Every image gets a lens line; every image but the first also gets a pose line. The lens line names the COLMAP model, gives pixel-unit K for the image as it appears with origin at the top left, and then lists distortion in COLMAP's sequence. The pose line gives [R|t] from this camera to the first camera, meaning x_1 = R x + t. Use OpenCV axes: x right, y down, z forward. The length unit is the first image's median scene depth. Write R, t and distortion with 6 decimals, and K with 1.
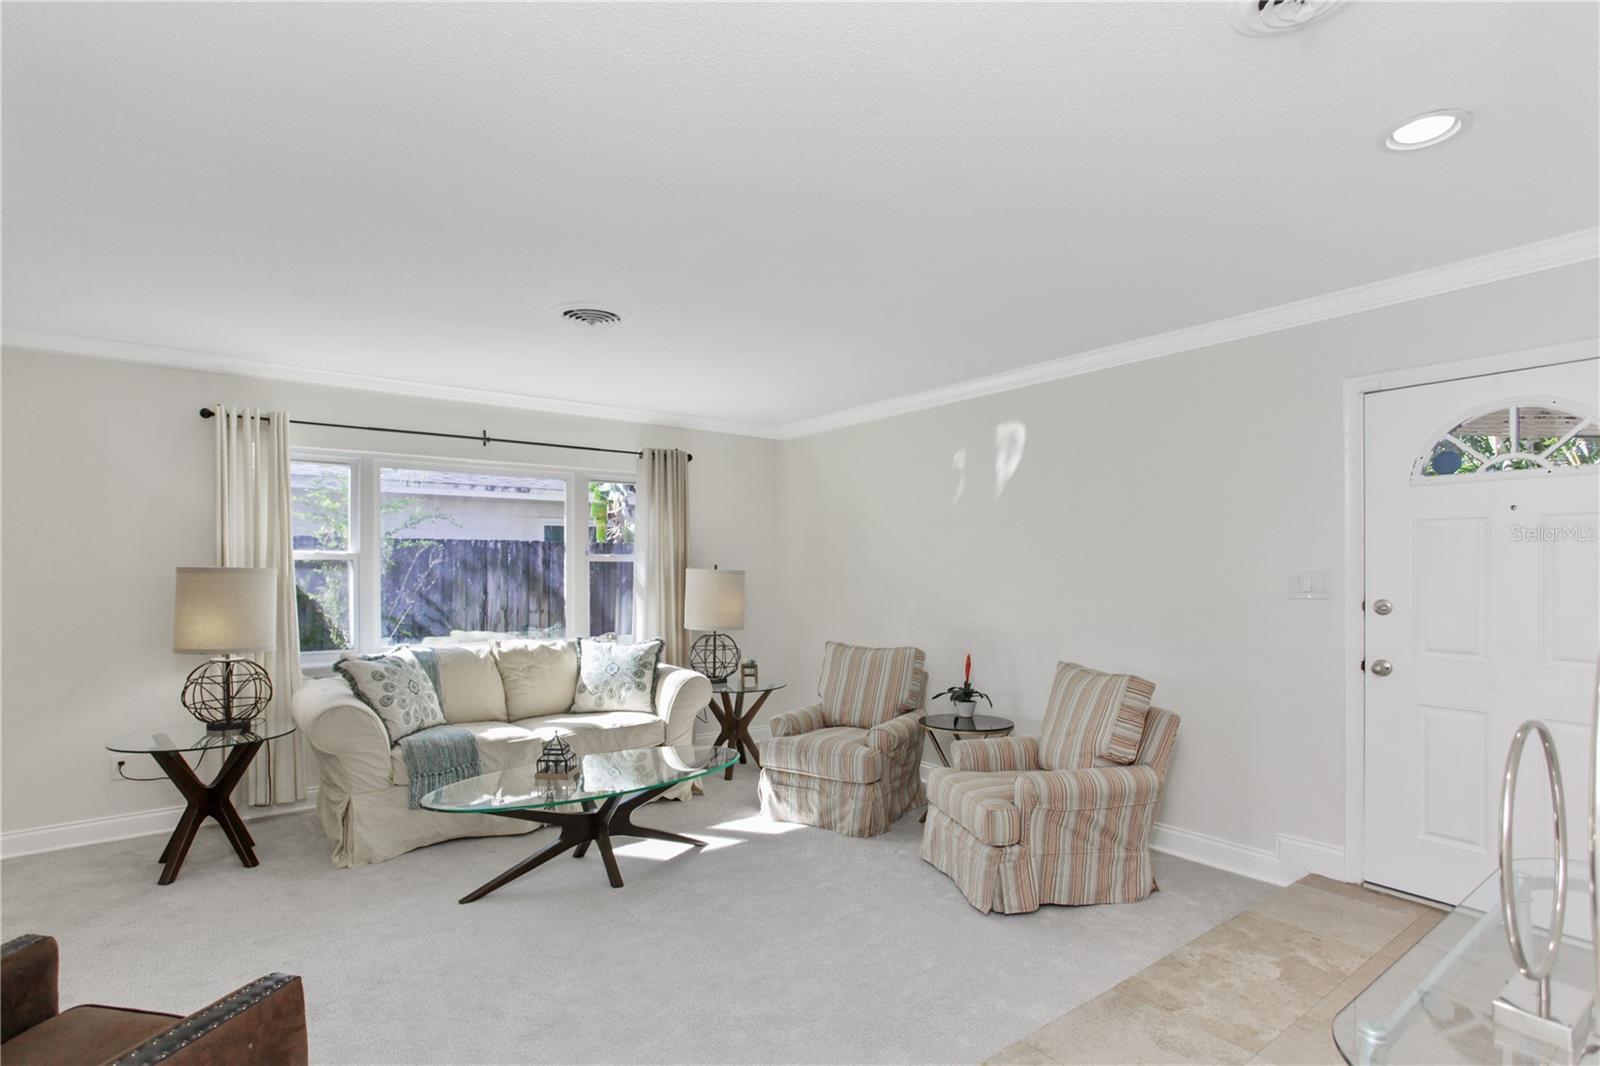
lens RADIAL K [[799.6, 0, 779.8], [0, 799.6, 561.1], [0, 0, 1]] dist [-0.002472, 0.000505]
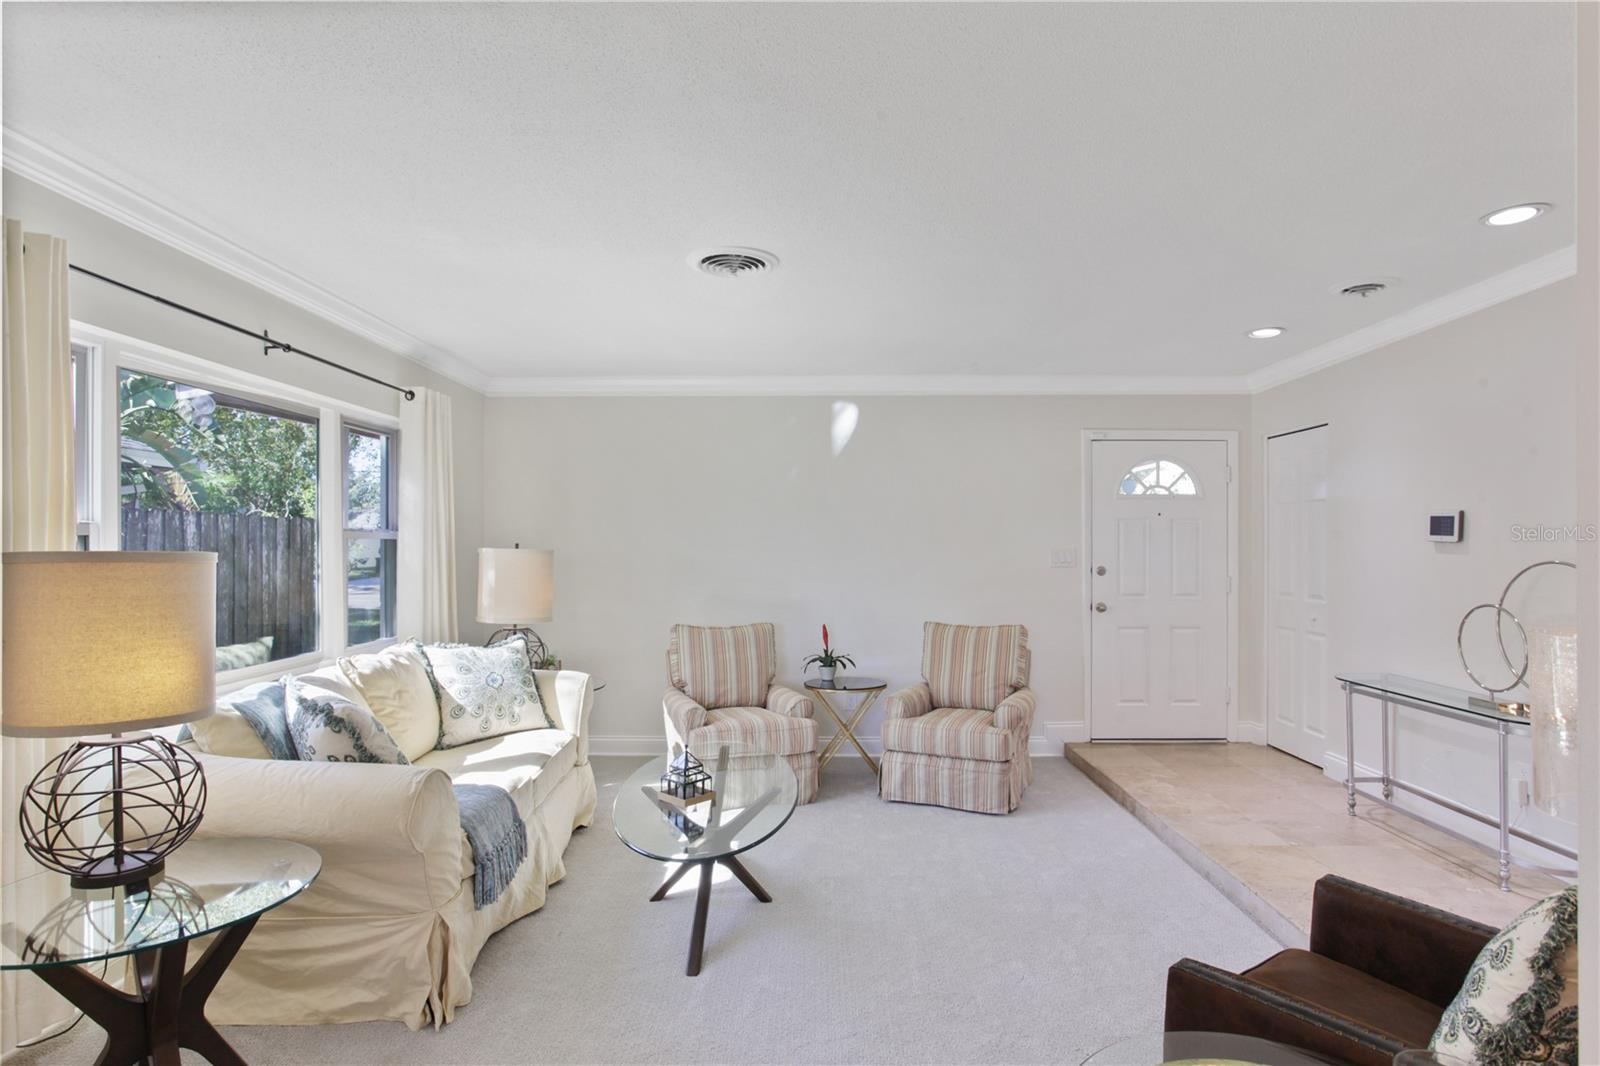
lens RADIAL K [[860.1, 0, 797.3], [0, 860.1, 539.9], [0, 0, 1]] dist [-0.031850, 0.000774]
pose [[0.600920, 0.004478, 0.799297, -0.811677], [-0.009445, 0.999954, 0.001499, -0.002340], [-0.799253, -0.008450, 0.600935, 0.338550]]
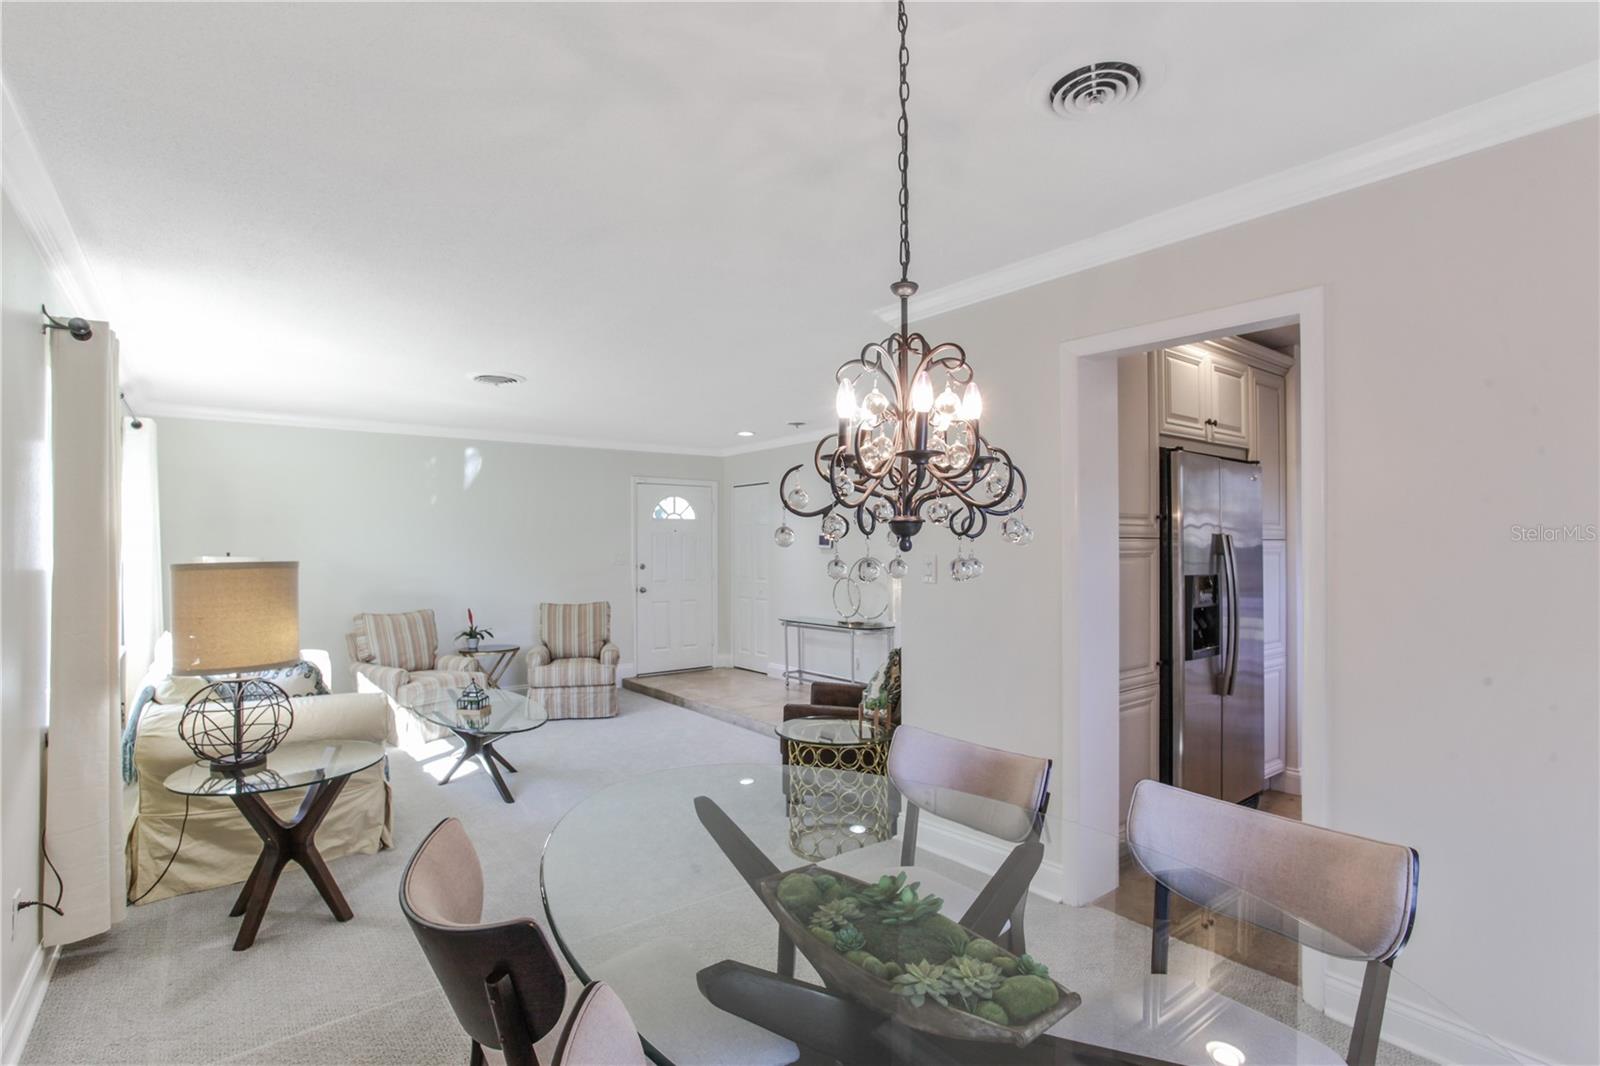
lens RADIAL K [[793.3, 0, 786.6], [0, 793.3, 536.2], [0, 0, 1]] dist [-0.003912, 0.000580]
pose [[-0.026549, 0.010698, 0.999590, -1.432225], [-0.008592, 0.999903, -0.010929, -0.012490], [-0.999611, -0.008879, -0.026454, 0.465453]]
